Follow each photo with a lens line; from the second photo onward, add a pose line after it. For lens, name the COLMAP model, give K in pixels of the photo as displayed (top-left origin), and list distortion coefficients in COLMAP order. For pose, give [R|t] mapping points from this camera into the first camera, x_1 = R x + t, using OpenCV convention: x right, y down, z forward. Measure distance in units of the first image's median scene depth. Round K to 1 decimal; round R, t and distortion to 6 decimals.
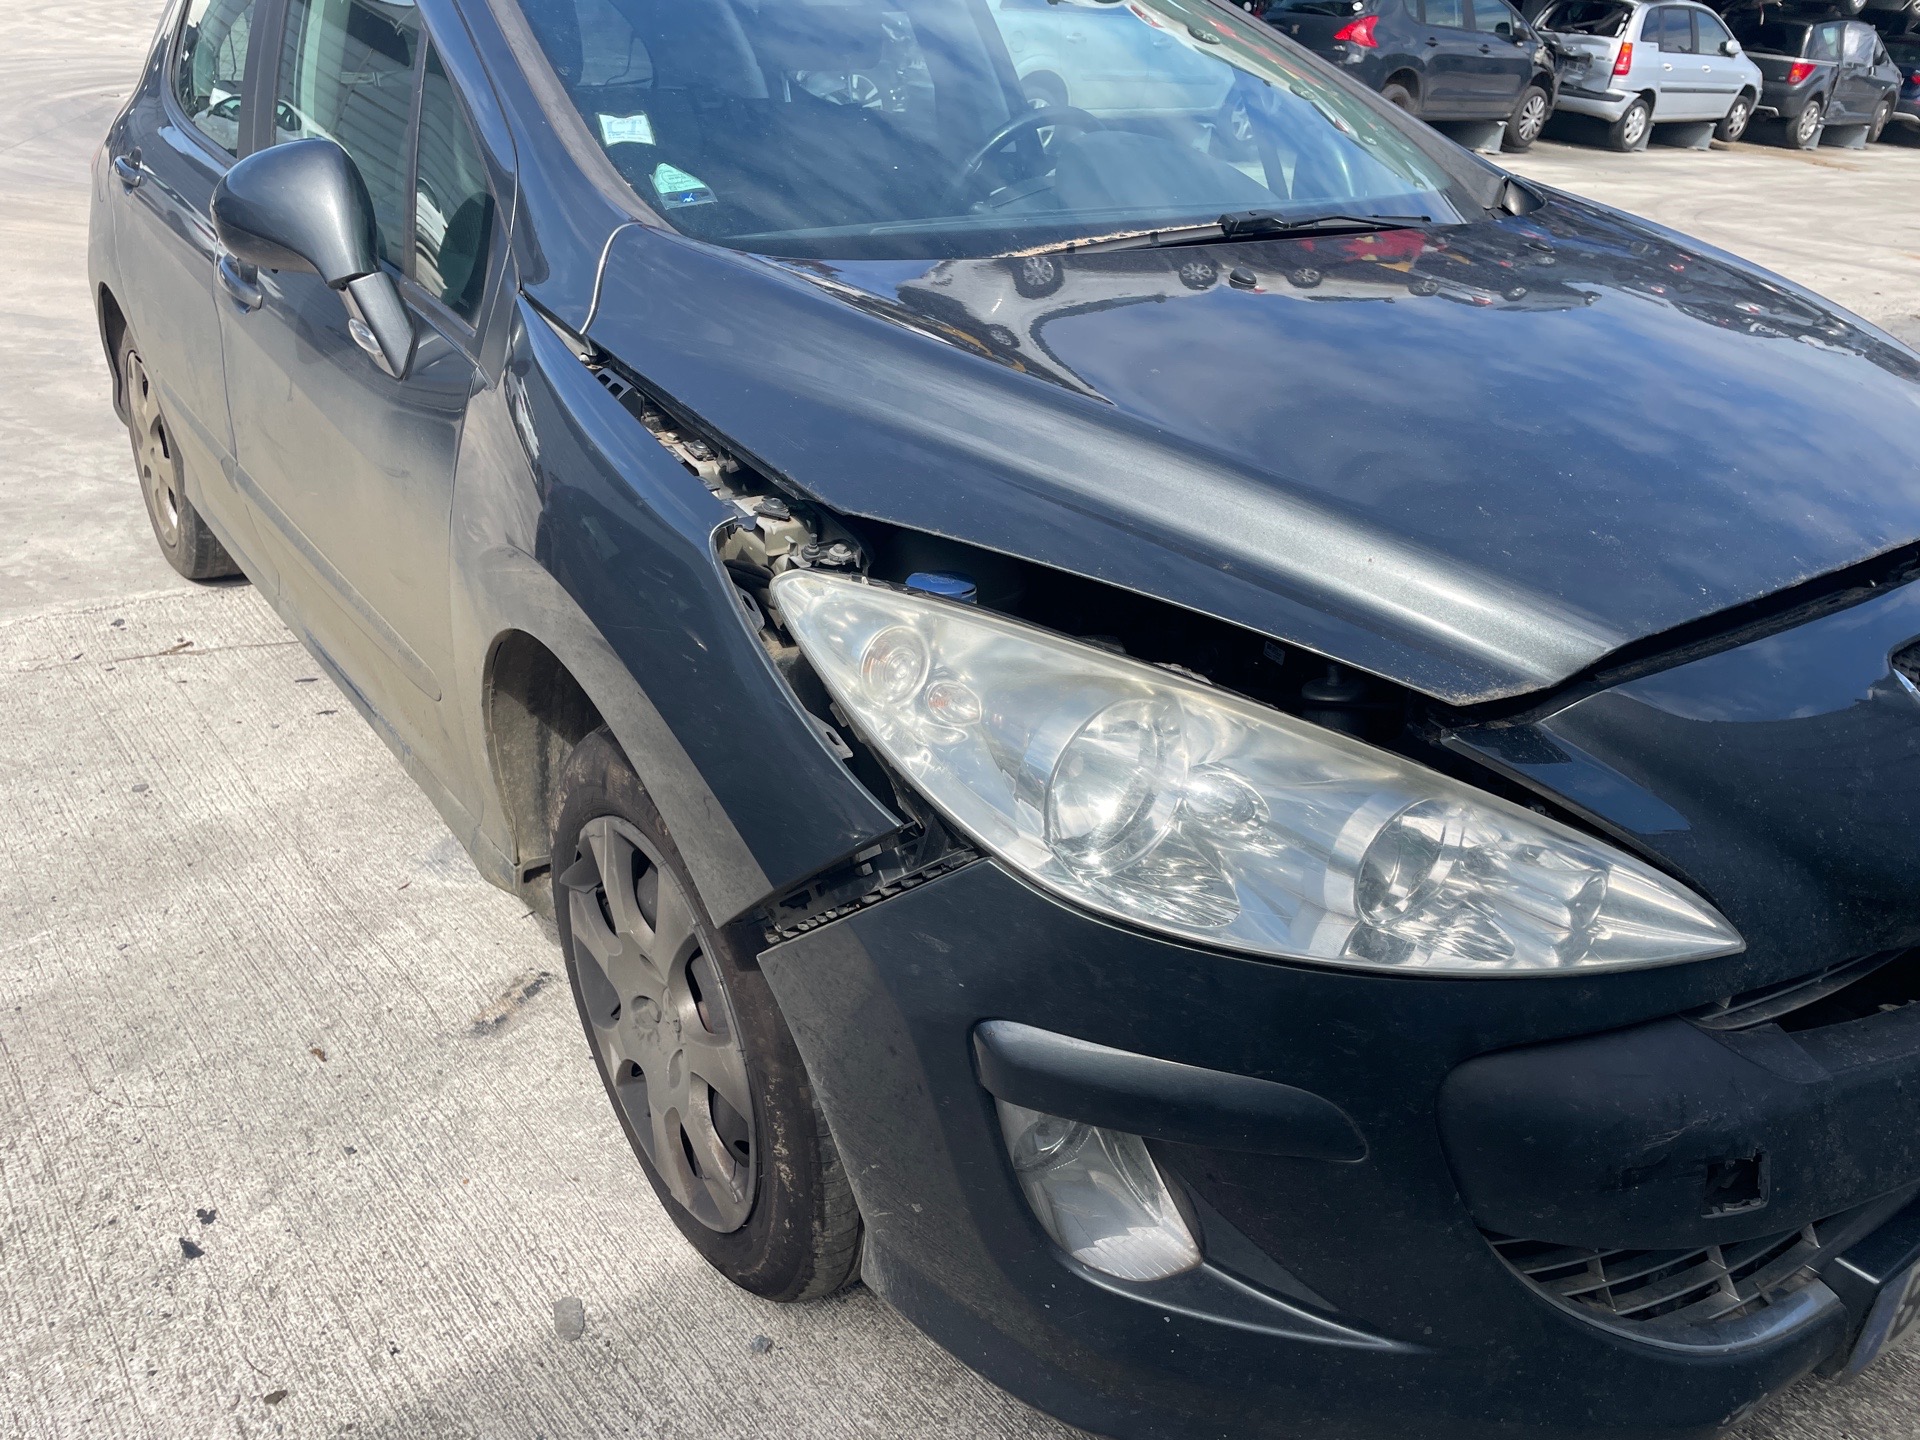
lens RADIAL K [[1446.7, 0, 941.5], [0, 1446.7, 724.5], [0, 0, 1]] dist [0.068934, -0.094618]
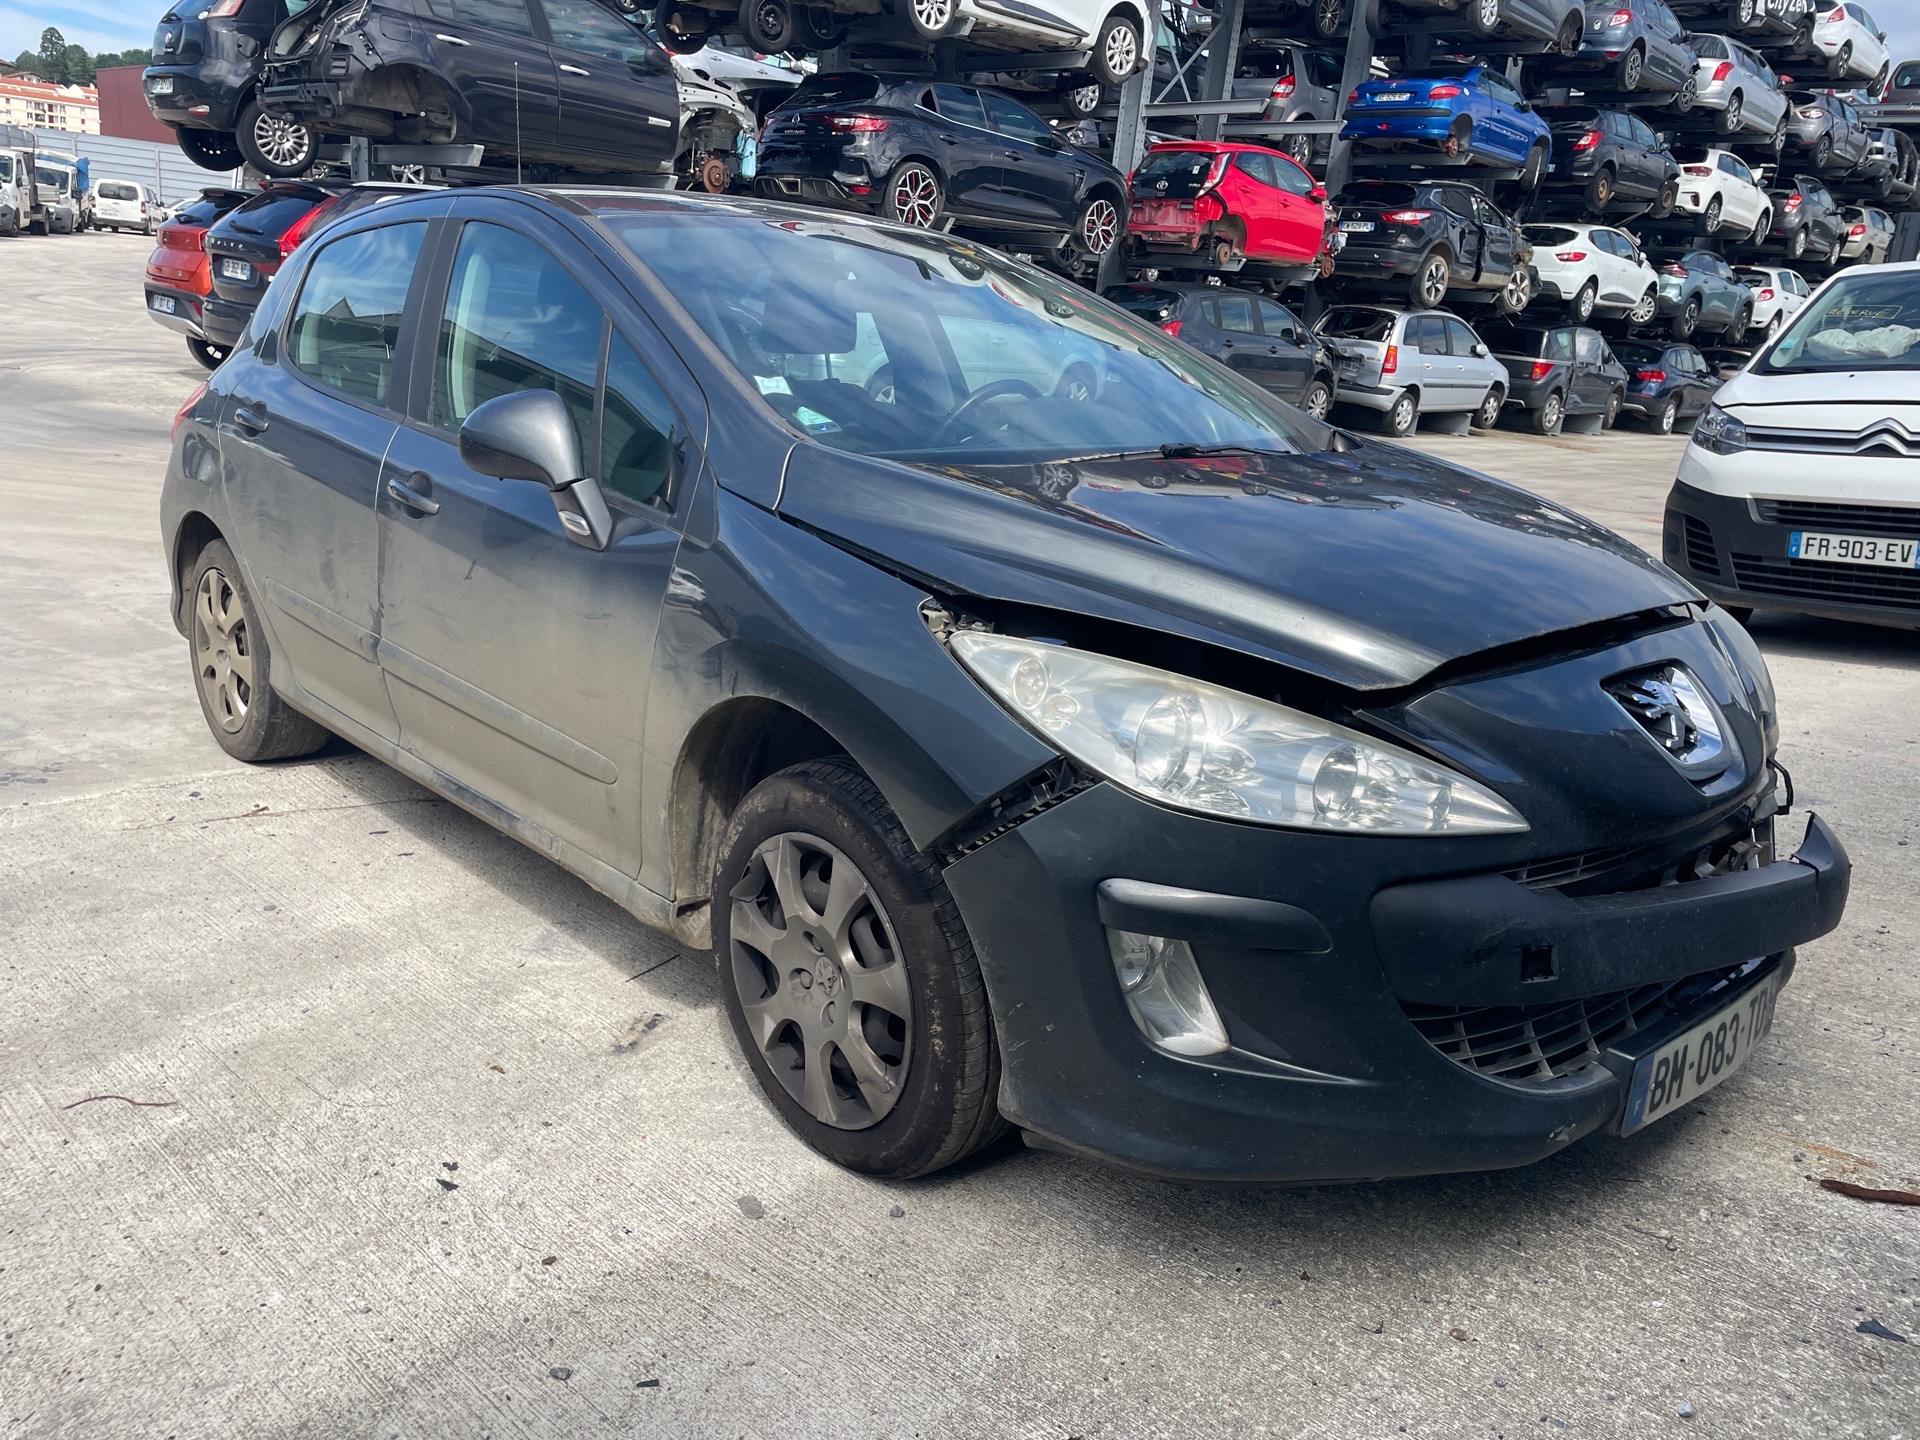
lens RADIAL K [[1374.4, 0, 962.0], [0, 1374.4, 730.1], [0, 0, 1]] dist [0.072205, -0.085078]
pose [[0.993754, -0.015541, 0.110503, -0.176741], [0.032962, 0.986949, -0.157621, 0.160207], [-0.106611, 0.160279, 0.981297, -0.329955]]
